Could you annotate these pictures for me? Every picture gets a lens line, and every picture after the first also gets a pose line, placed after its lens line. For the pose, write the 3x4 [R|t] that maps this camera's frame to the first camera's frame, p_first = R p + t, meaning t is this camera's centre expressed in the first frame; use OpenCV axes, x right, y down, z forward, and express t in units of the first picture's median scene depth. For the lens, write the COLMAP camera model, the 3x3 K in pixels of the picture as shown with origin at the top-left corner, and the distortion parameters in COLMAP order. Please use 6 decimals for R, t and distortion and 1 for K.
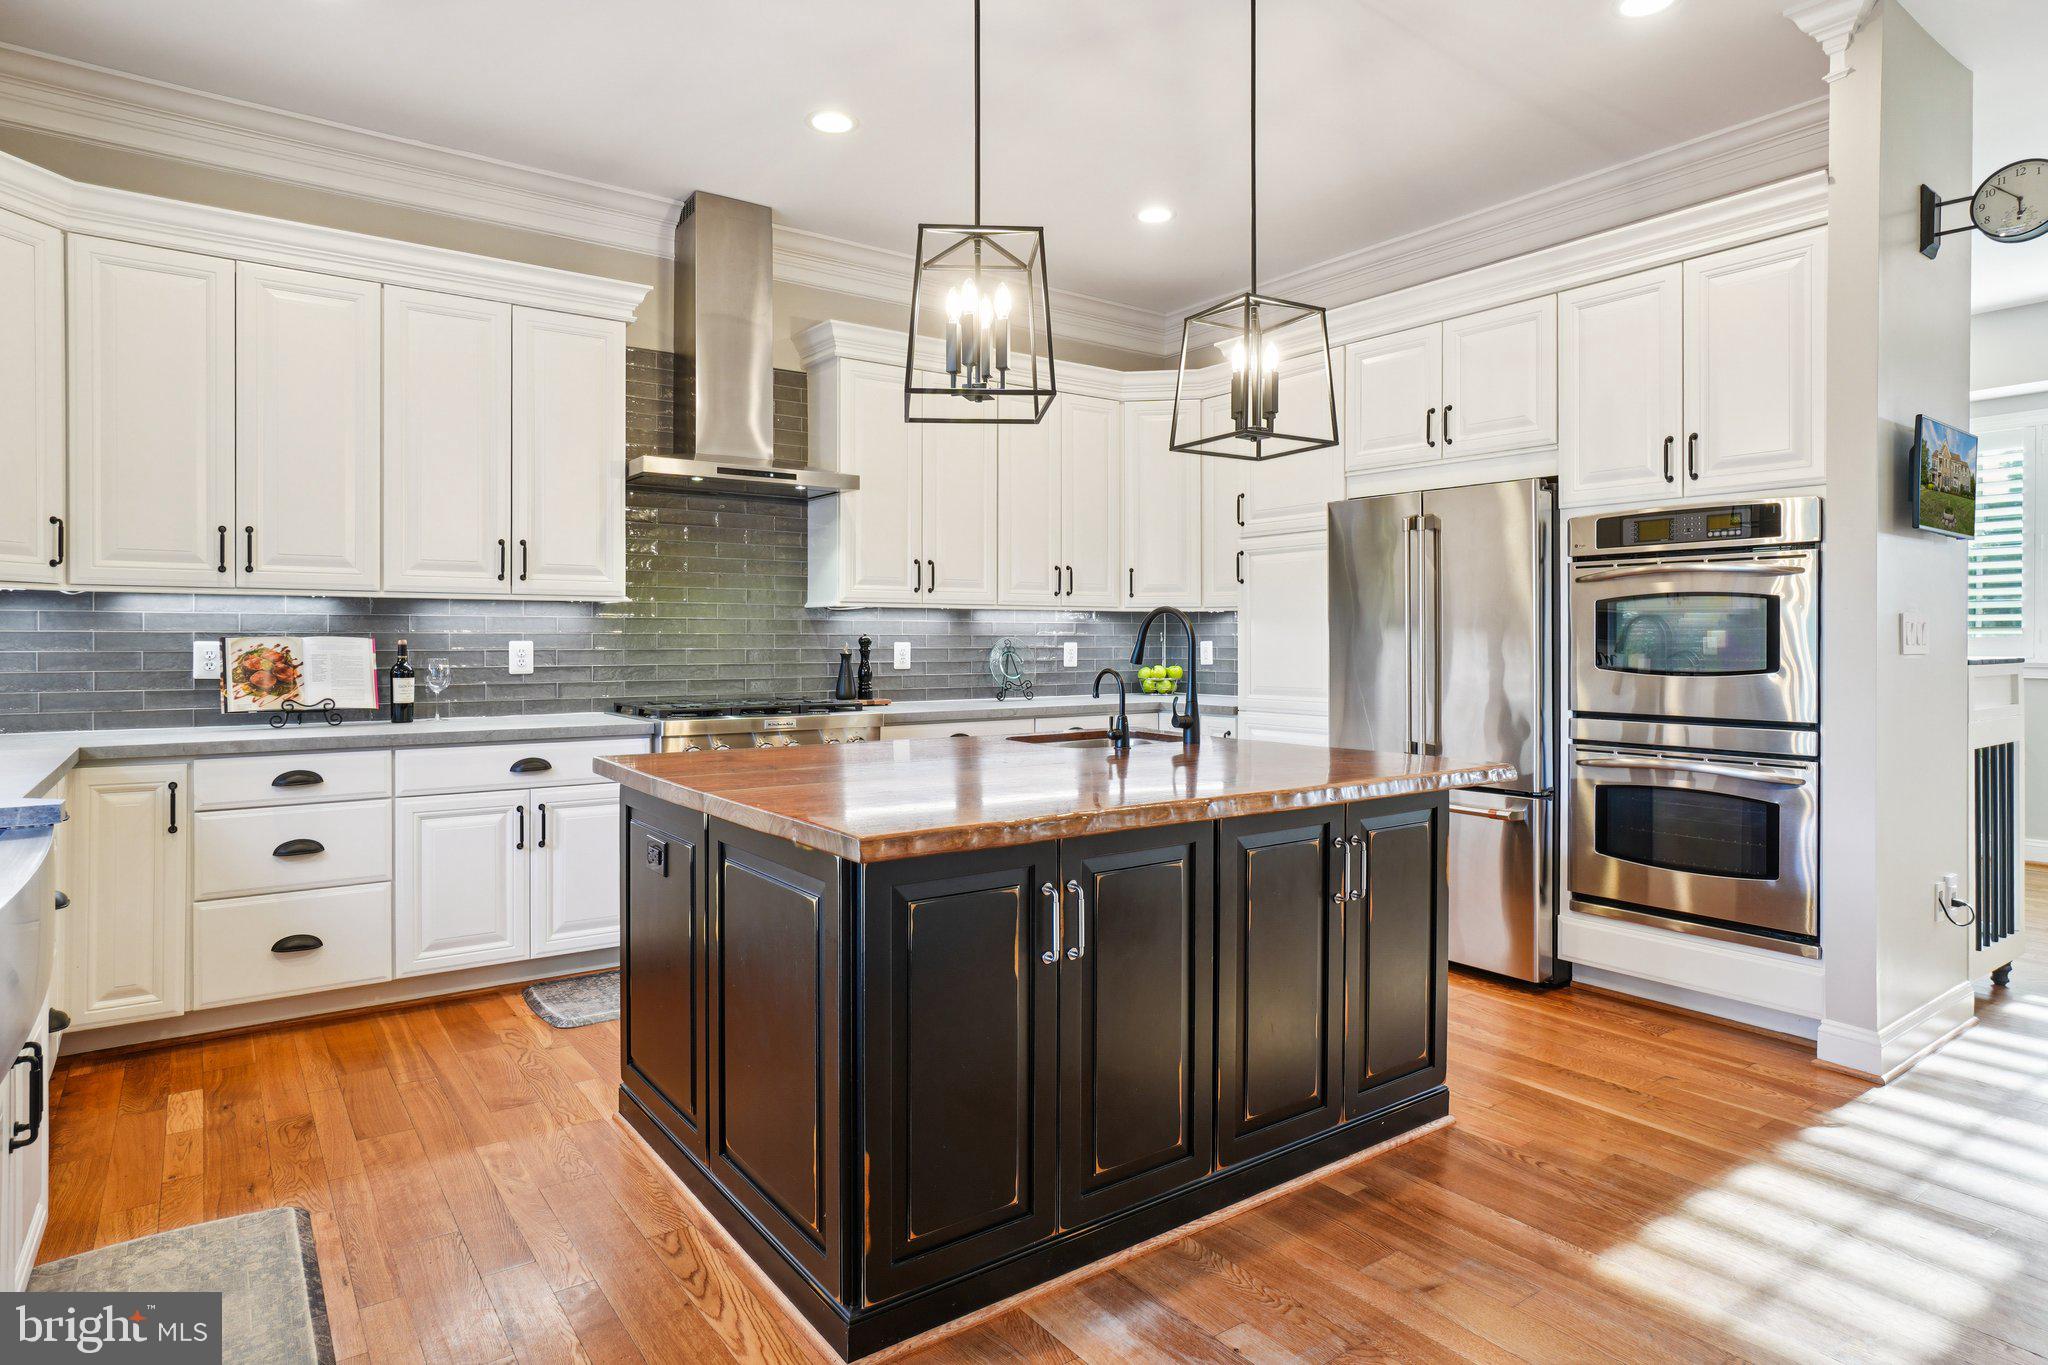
lens RADIAL K [[1119.4, 0, 1015.8], [0, 1119.4, 658.6], [0, 0, 1]] dist [-0.036854, 0.000041]
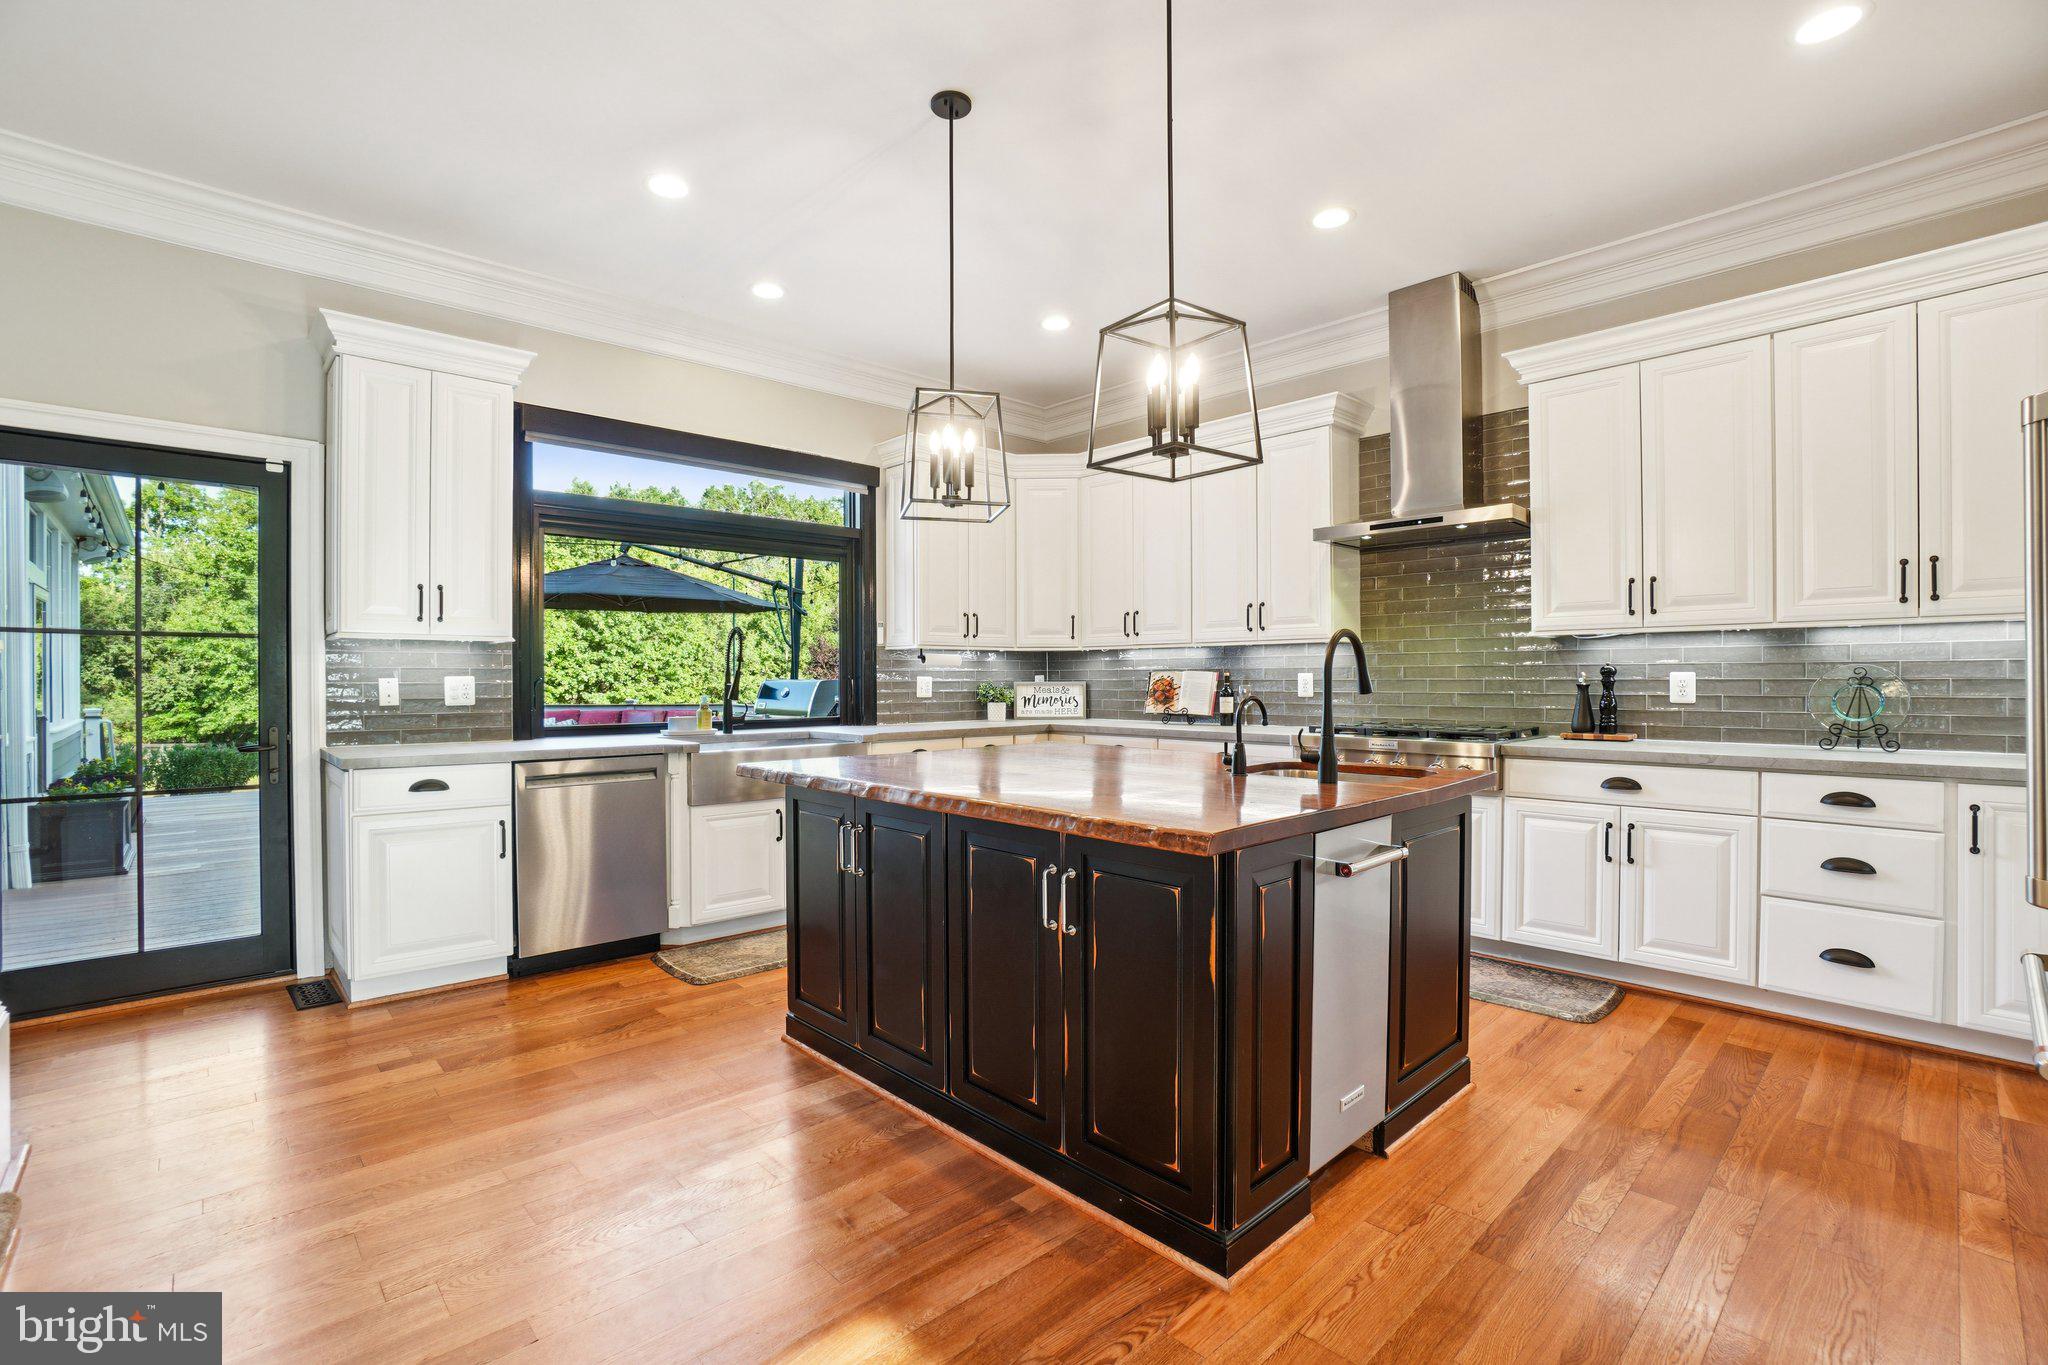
lens RADIAL K [[940.6, 0, 1024.0], [0, 940.6, 682.5], [0, 0, 1]] dist [0.000206, -0.000043]
pose [[0.138001, 0.007074, -0.990407, 0.749131], [-0.008620, 0.999945, 0.005941, -0.008840], [0.990395, 0.007718, 0.138054, 0.556326]]
